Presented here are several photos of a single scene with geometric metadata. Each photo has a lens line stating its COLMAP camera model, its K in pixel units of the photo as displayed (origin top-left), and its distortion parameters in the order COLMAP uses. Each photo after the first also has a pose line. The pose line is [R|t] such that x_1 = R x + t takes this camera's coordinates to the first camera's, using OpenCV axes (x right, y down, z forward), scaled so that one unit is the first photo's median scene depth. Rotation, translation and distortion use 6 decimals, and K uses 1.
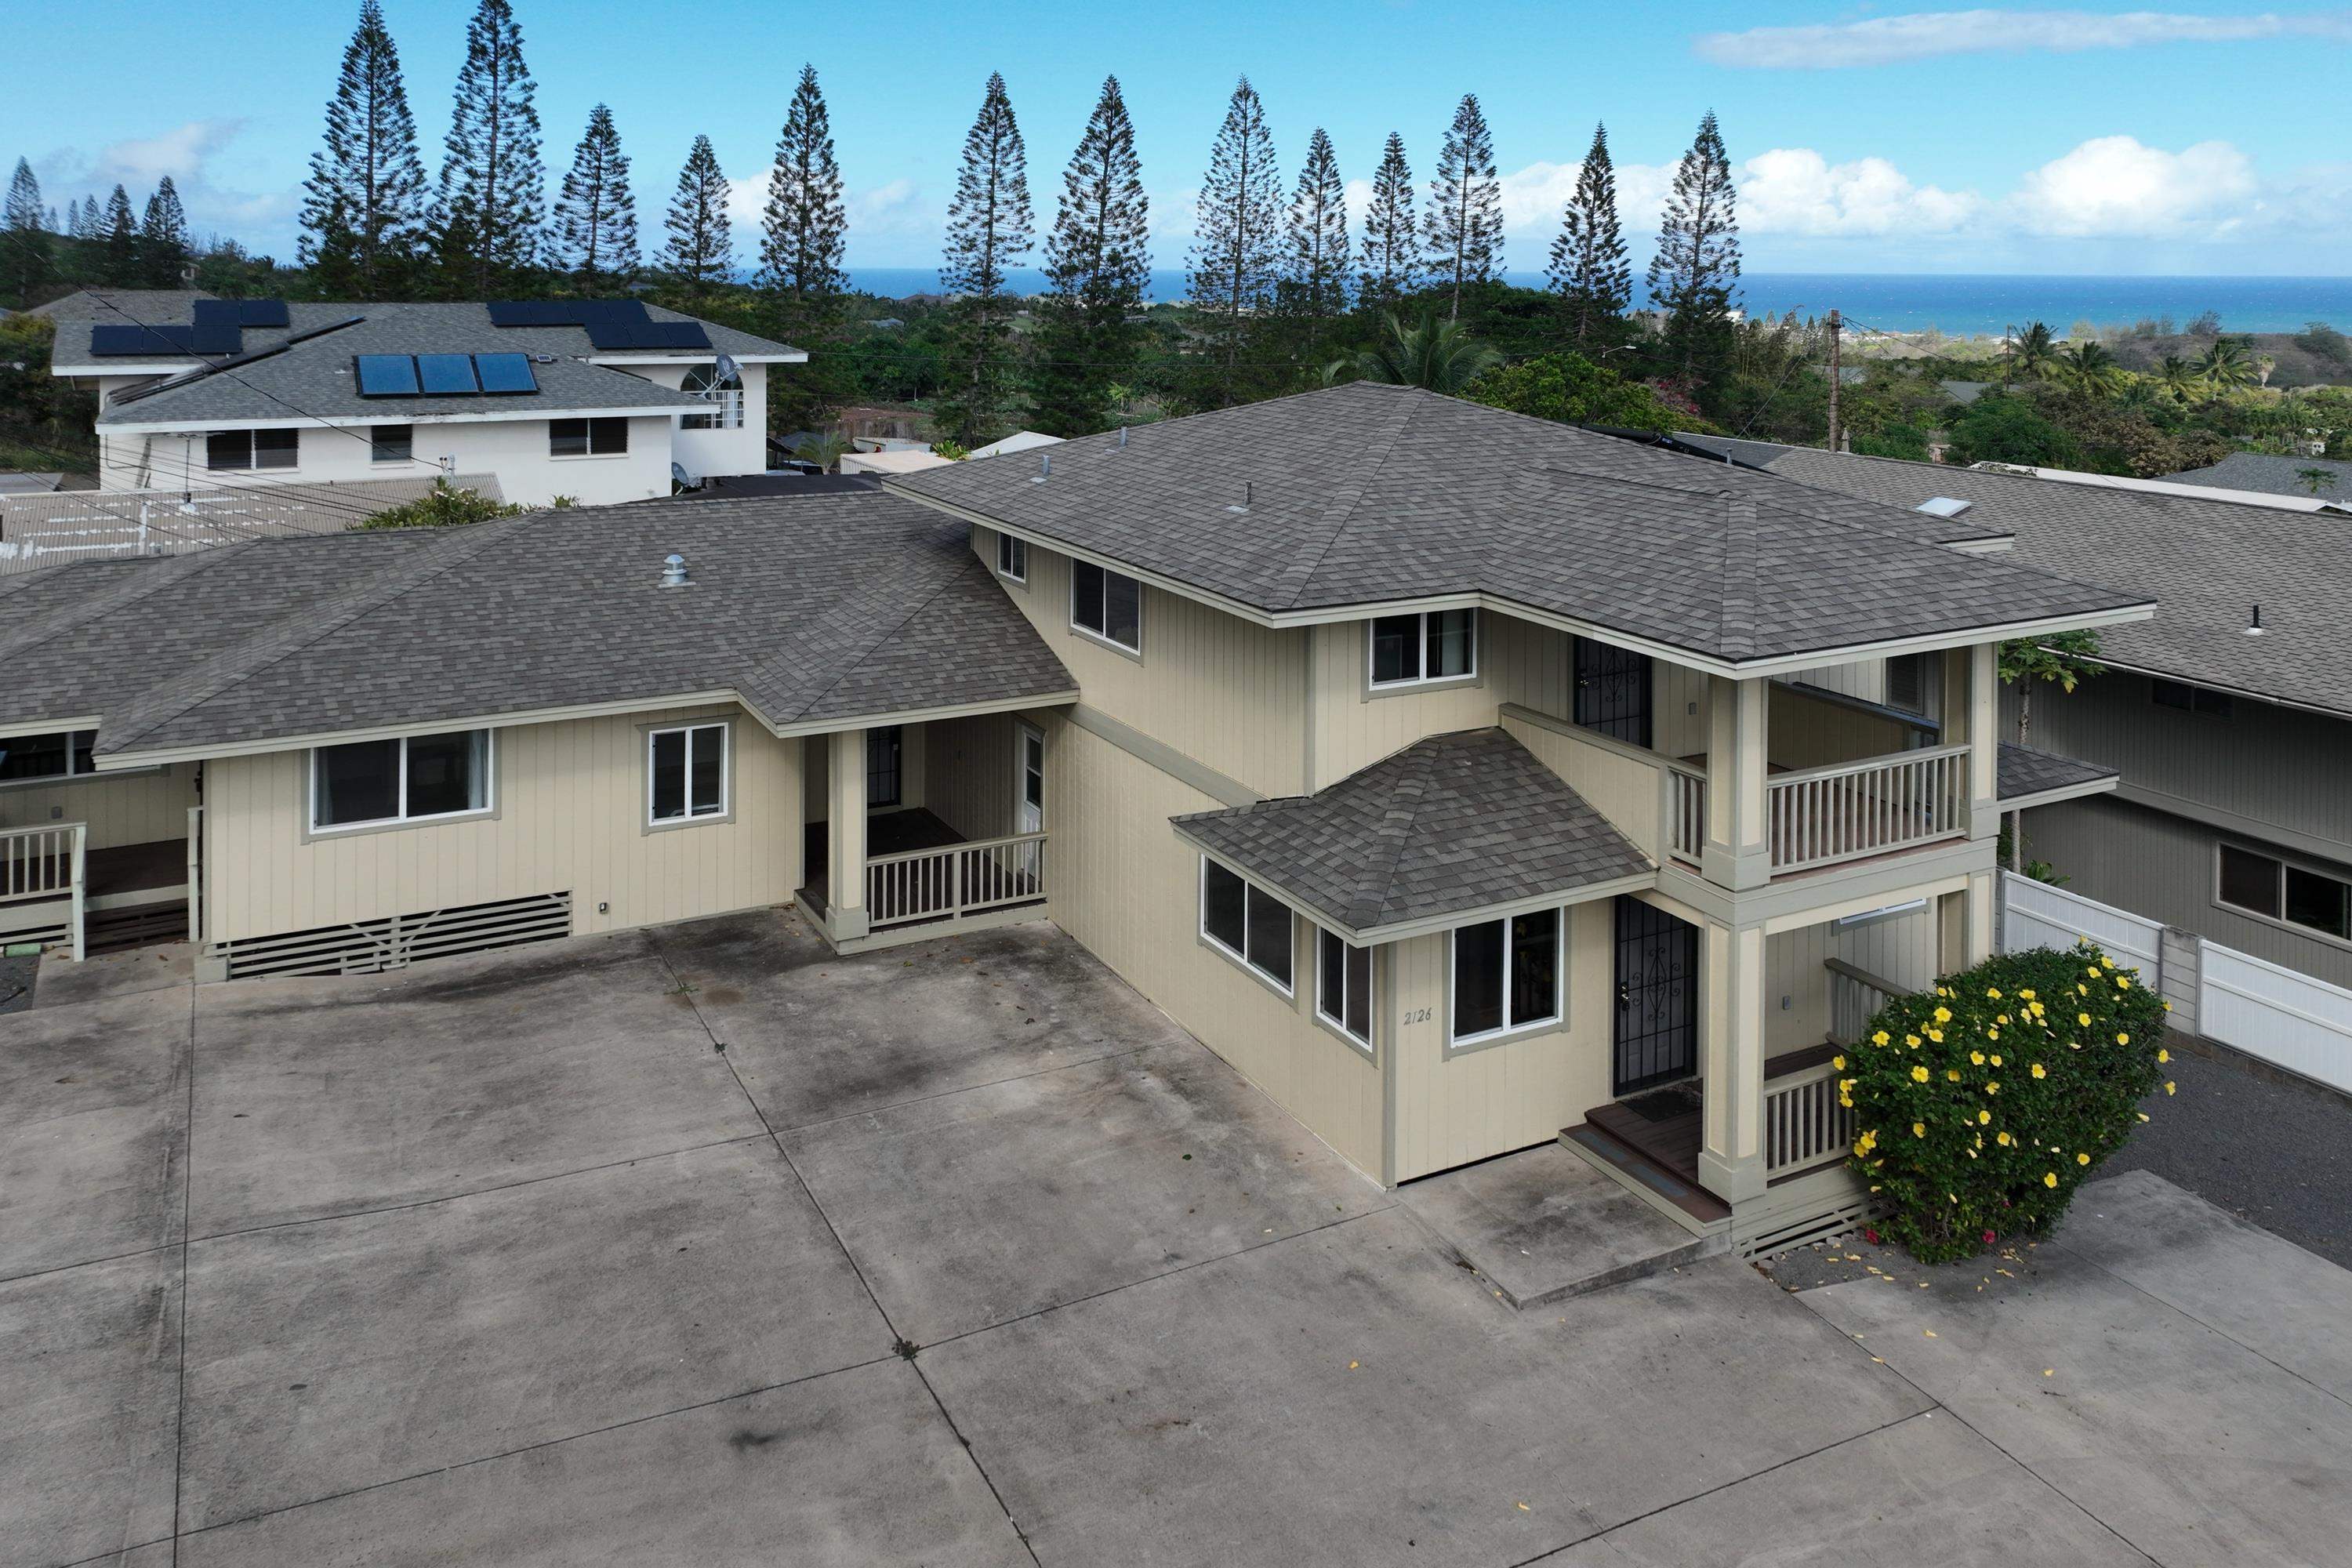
lens RADIAL K [[1821.1, 0, 1257.0], [0, 1821.1, 538.7], [0, 0, 1]] dist [0.004338, 0.003094]
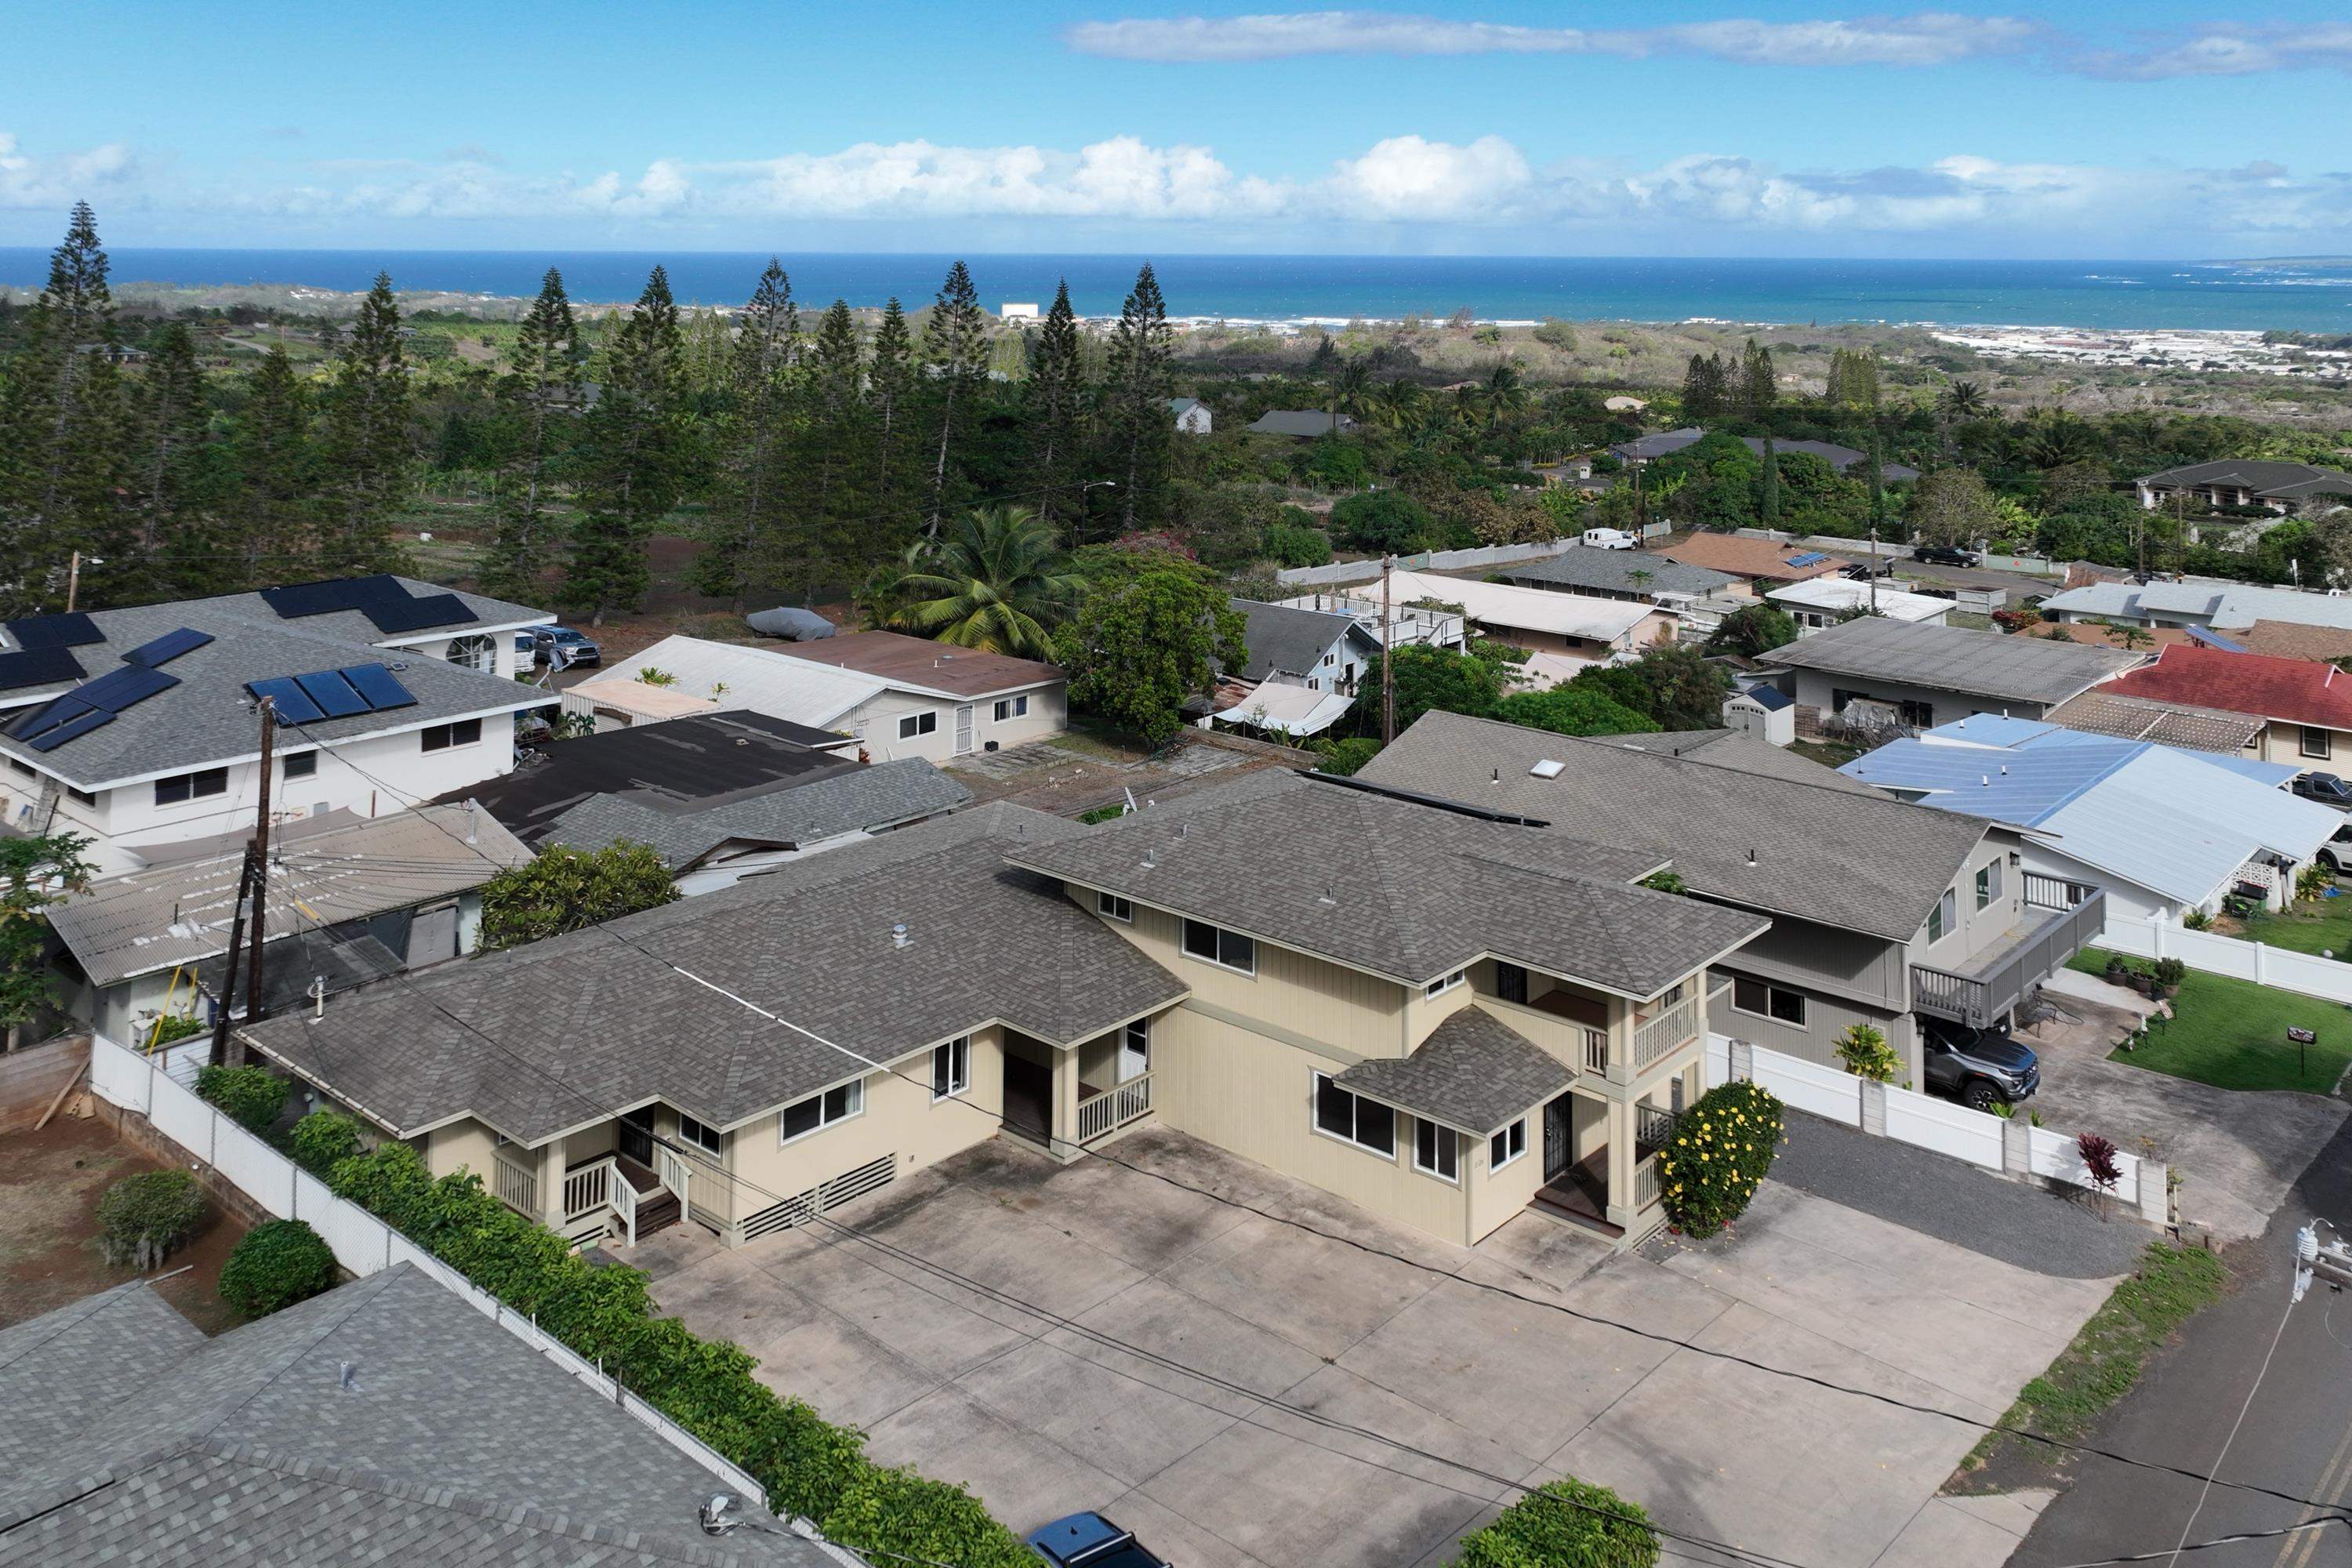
lens RADIAL K [[1901.9, 0, 1177.1], [0, 1901.9, 584.0], [0, 0, 1]] dist [0.006498, -0.000066]
pose [[0.943872, -0.058357, 0.325116, -0.266734], [0.049902, 0.998165, 0.034292, -0.143483], [-0.326521, -0.016143, 0.945052, -0.271050]]
